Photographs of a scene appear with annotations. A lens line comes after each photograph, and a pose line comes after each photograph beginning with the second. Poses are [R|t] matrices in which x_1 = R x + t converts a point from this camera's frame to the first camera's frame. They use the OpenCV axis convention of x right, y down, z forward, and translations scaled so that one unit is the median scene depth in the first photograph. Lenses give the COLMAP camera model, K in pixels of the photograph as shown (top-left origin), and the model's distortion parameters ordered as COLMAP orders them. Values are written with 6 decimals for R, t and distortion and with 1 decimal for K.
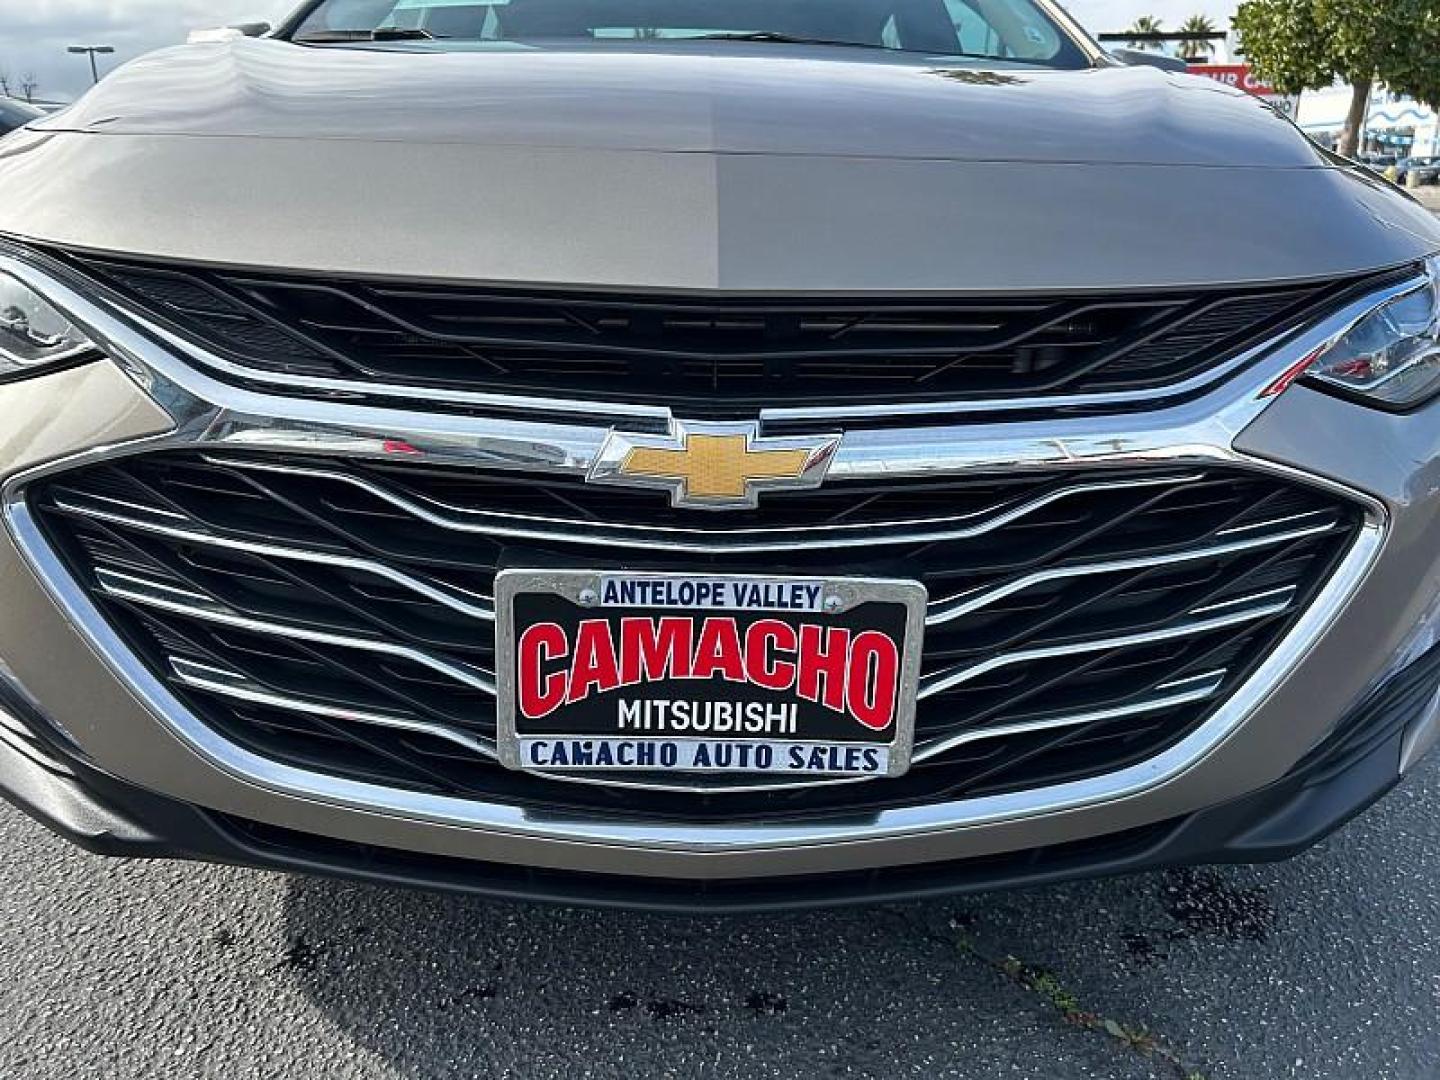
lens RADIAL K [[1116.9, 0, 720.0], [0, 1116.9, 540.0], [0, 0, 1]] dist [-0.000909, -0.007052]
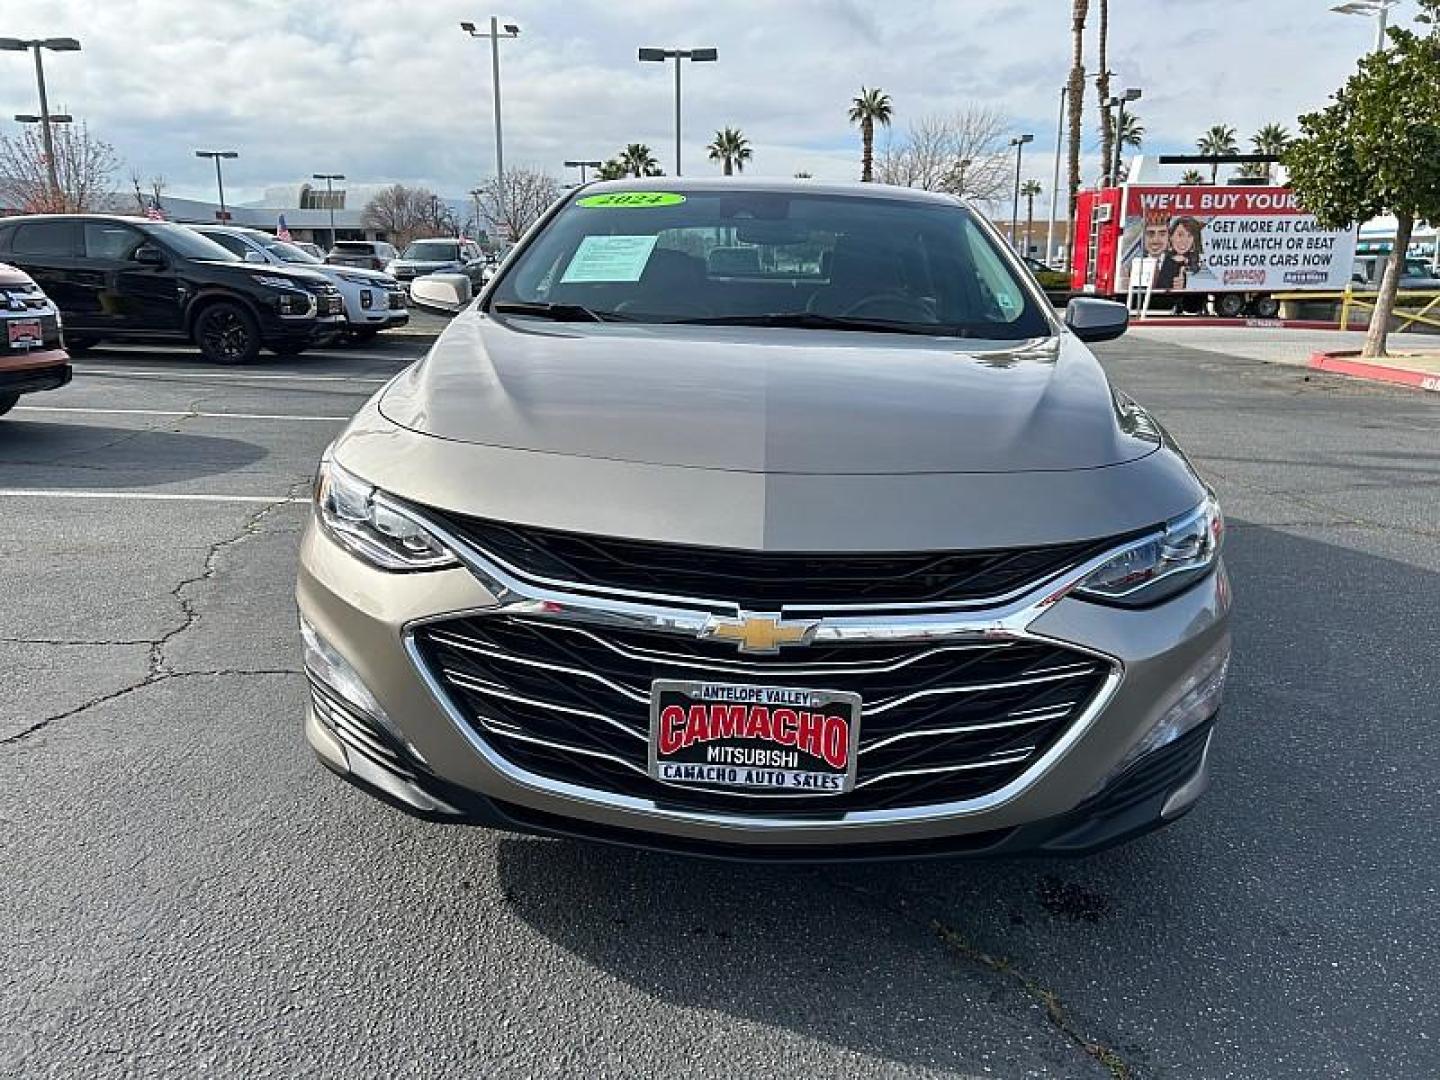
lens RADIAL K [[1103.2, 0, 710.7], [0, 1103.2, 545.2], [0, 0, 1]] dist [0.058134, -0.066176]
pose [[0.997163, 0.028891, -0.069512, 0.040169], [-0.033721, 0.997024, -0.069333, -0.078342], [0.067302, 0.071480, 0.995169, -0.983749]]
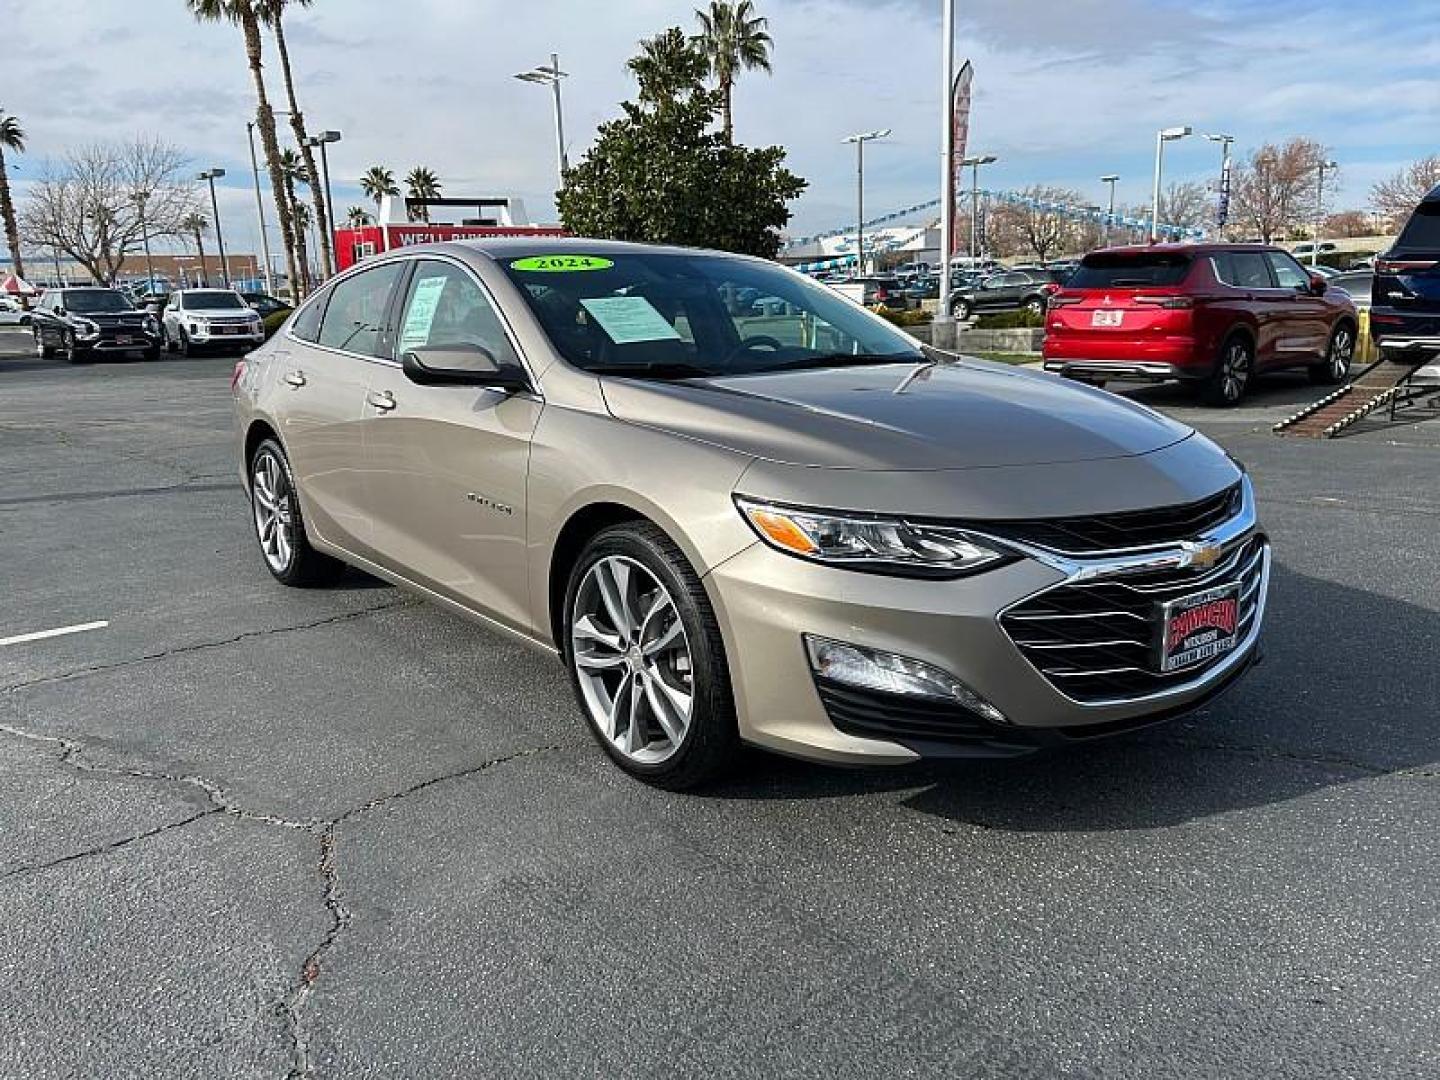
lens RADIAL K [[1103.2, 0, 710.7], [0, 1103.2, 545.2], [0, 0, 1]] dist [0.058134, -0.066176]
pose [[0.798280, -0.158818, 0.580970, -2.696610], [0.216203, 0.975878, -0.030301, -0.278320], [-0.562143, 0.149796, 0.813361, -0.726226]]
